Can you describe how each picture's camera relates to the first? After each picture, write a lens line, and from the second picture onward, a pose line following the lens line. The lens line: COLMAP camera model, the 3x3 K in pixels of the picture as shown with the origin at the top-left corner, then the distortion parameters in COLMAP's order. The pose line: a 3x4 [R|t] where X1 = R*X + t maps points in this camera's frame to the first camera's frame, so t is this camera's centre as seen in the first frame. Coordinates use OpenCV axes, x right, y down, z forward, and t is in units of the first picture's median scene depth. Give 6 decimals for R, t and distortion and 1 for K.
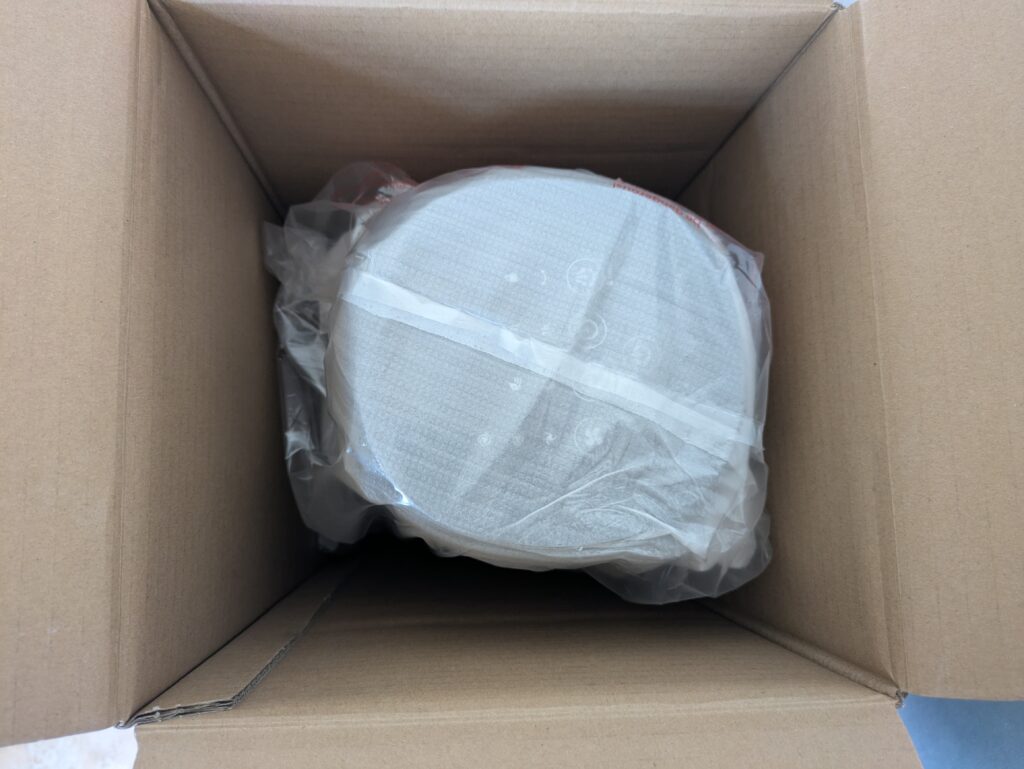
lens RADIAL K [[741.6, 0, 510.9], [0, 741.6, 364.5], [0, 0, 1]] dist [0.005435, 0.002469]
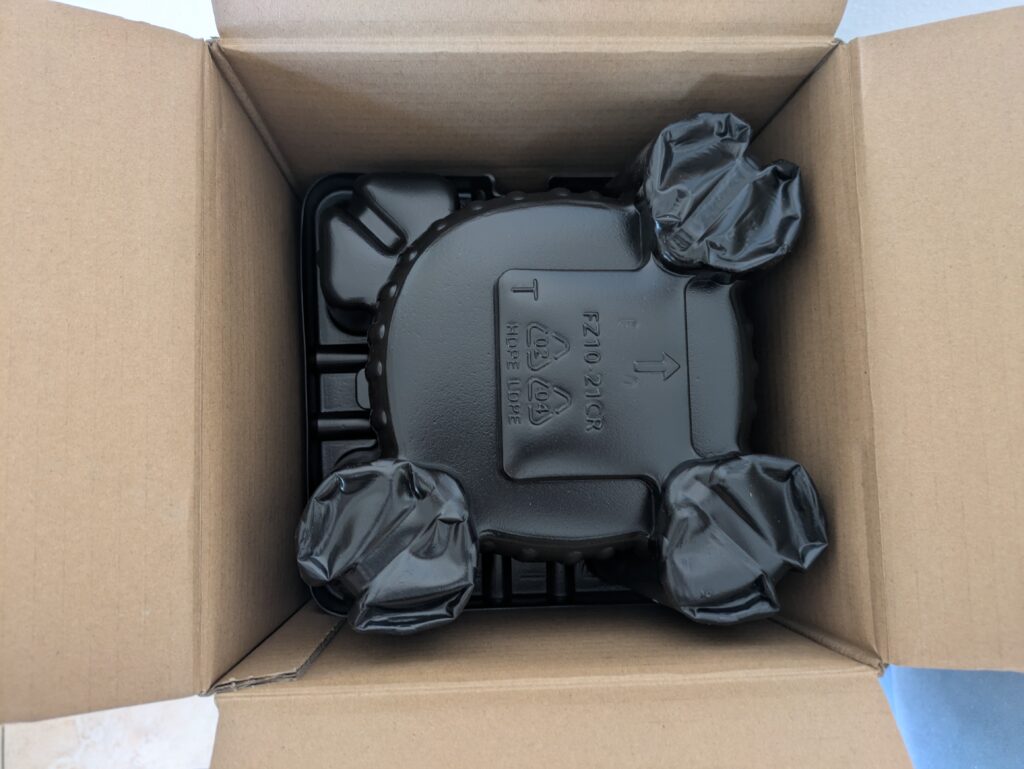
lens RADIAL K [[755.9, 0, 533.0], [0, 755.9, 386.5], [0, 0, 1]] dist [0.022075, -0.002291]
pose [[0.999912, -0.002317, 0.013065, -0.021301], [0.001631, 0.998633, 0.052237, -0.043613], [-0.013168, -0.052211, 0.998549, -0.134878]]
